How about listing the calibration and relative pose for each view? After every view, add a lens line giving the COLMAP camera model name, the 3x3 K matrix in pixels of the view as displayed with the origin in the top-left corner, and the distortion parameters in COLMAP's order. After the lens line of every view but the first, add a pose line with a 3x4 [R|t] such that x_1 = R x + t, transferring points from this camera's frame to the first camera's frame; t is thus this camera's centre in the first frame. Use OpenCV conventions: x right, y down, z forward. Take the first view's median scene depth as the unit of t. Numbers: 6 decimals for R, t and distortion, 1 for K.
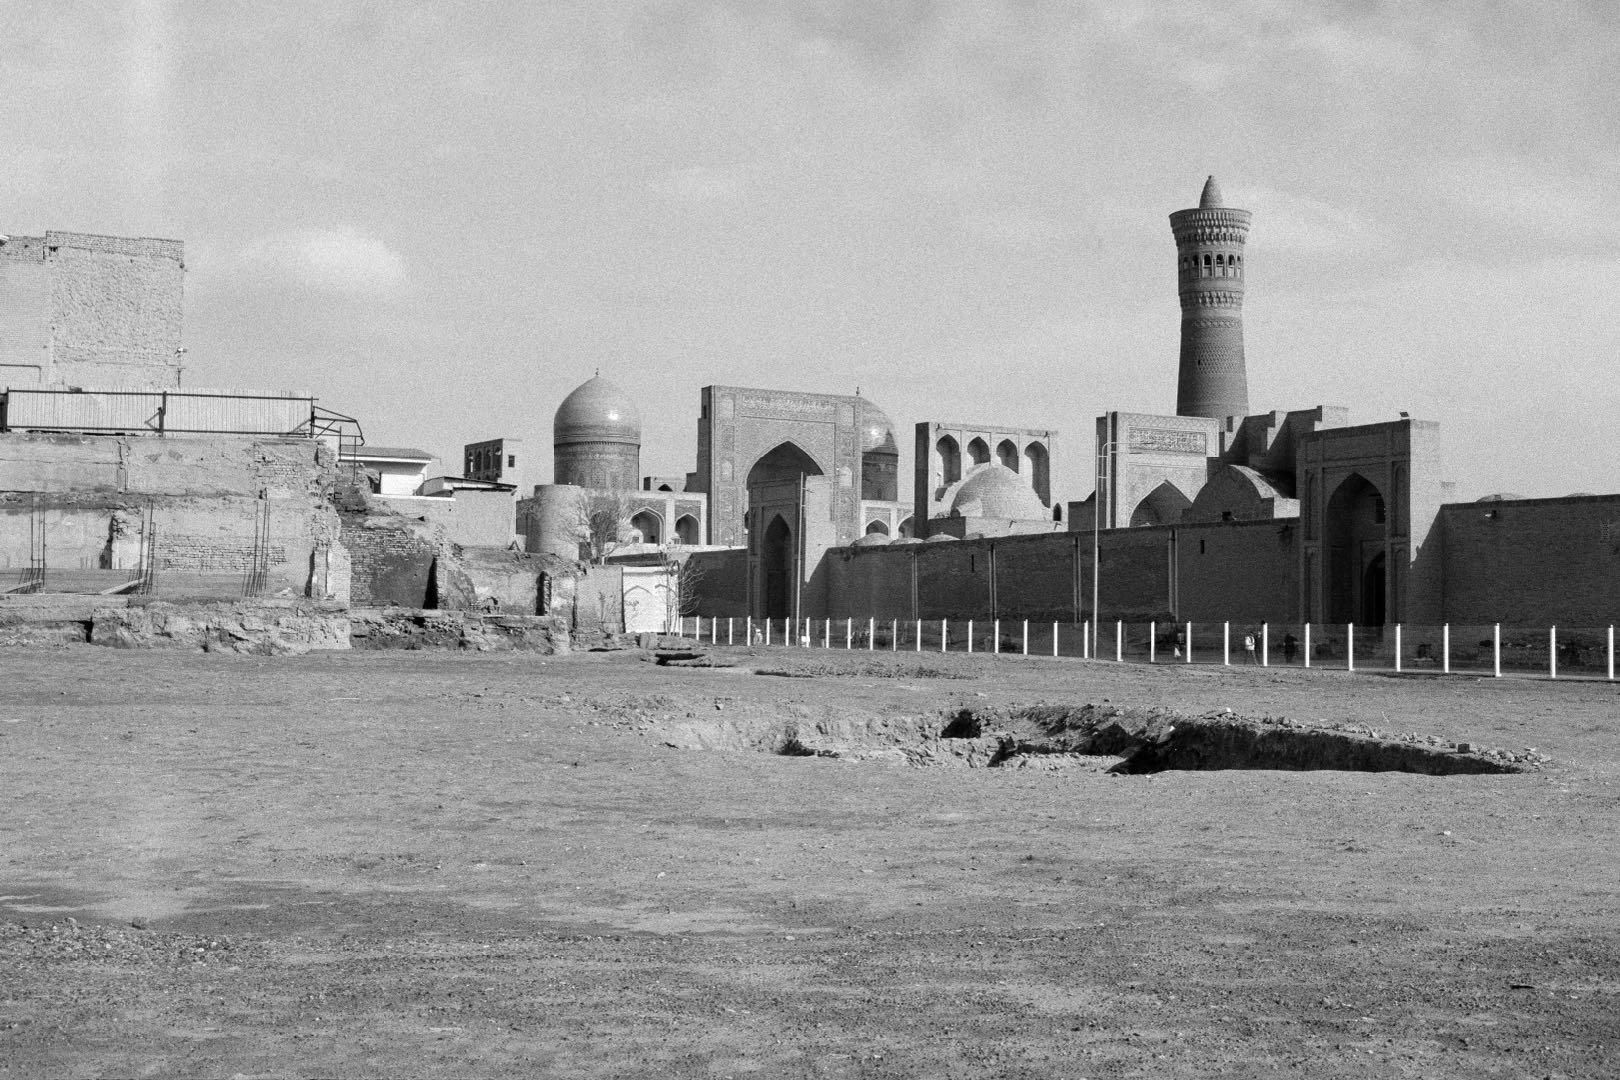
lens RADIAL K [[2246.1, 0, 810.0], [0, 2246.1, 540.0], [0, 0, 1]] dist [-0.103491, 0.808181]
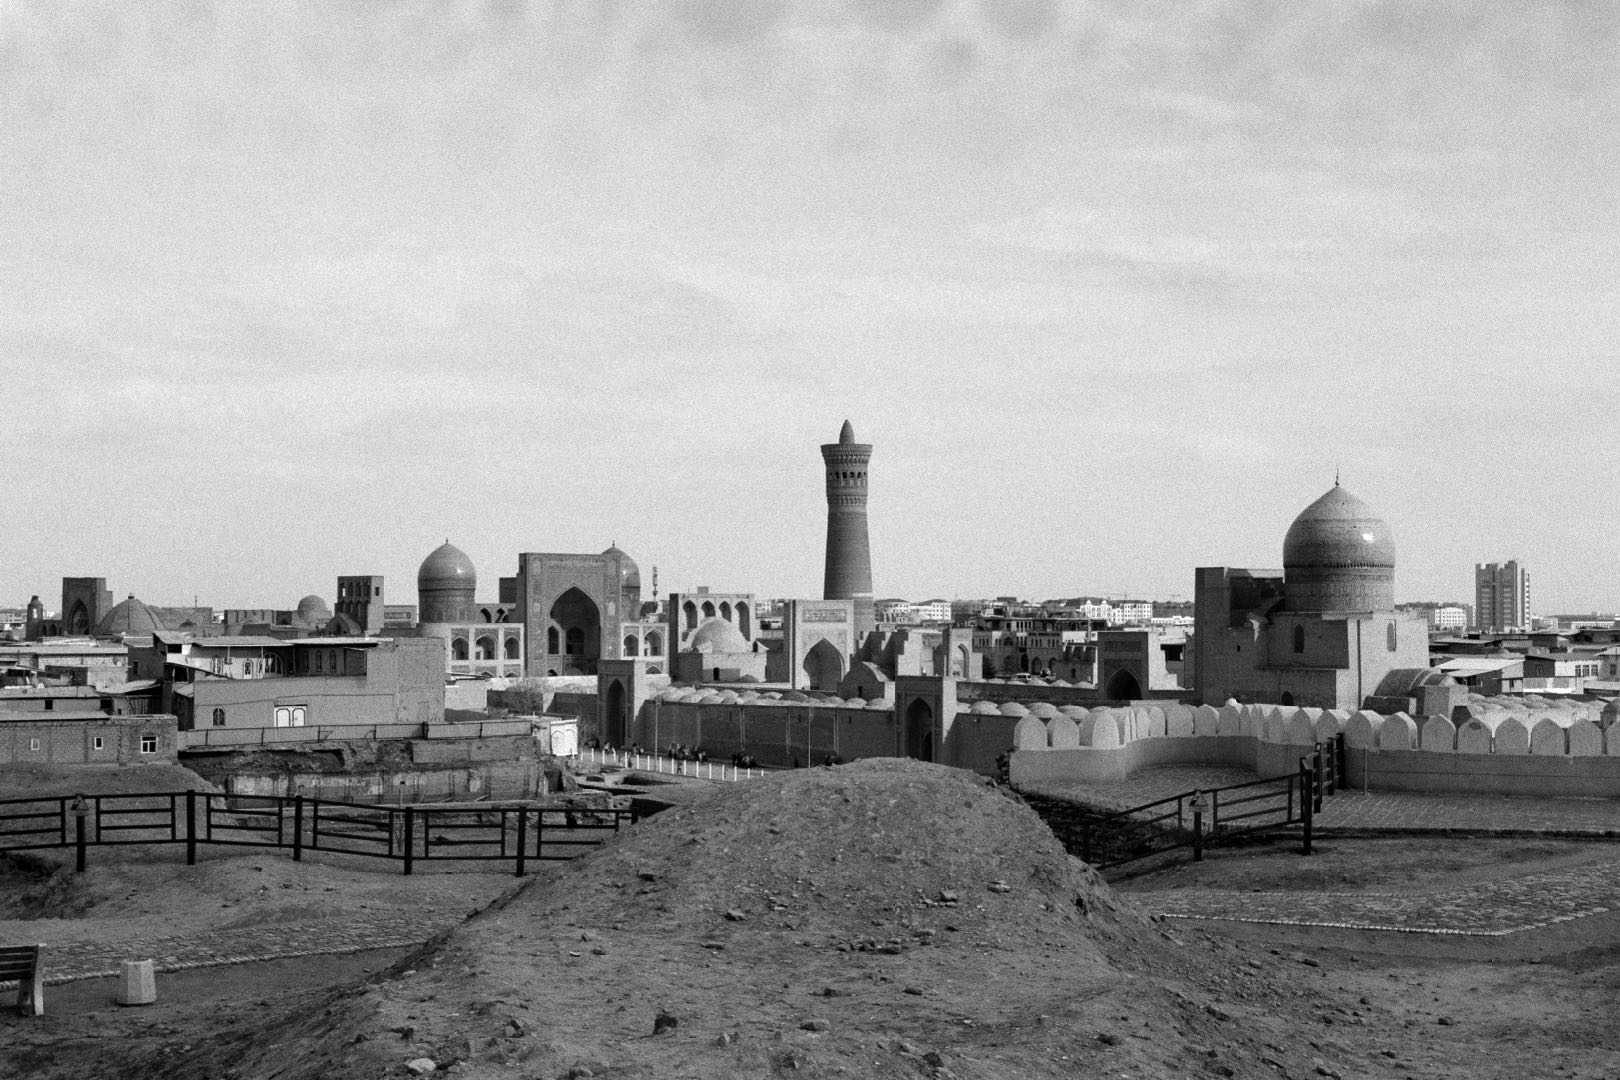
lens RADIAL K [[2246.1, 0, 810.0], [0, 2246.1, 540.0], [0, 0, 1]] dist [-0.103491, 0.808181]
pose [[0.985781, -0.005515, 0.167942, -0.125864], [0.002342, 0.999815, 0.019088, -0.121286], [-0.168016, -0.018423, 0.985612, -0.623043]]
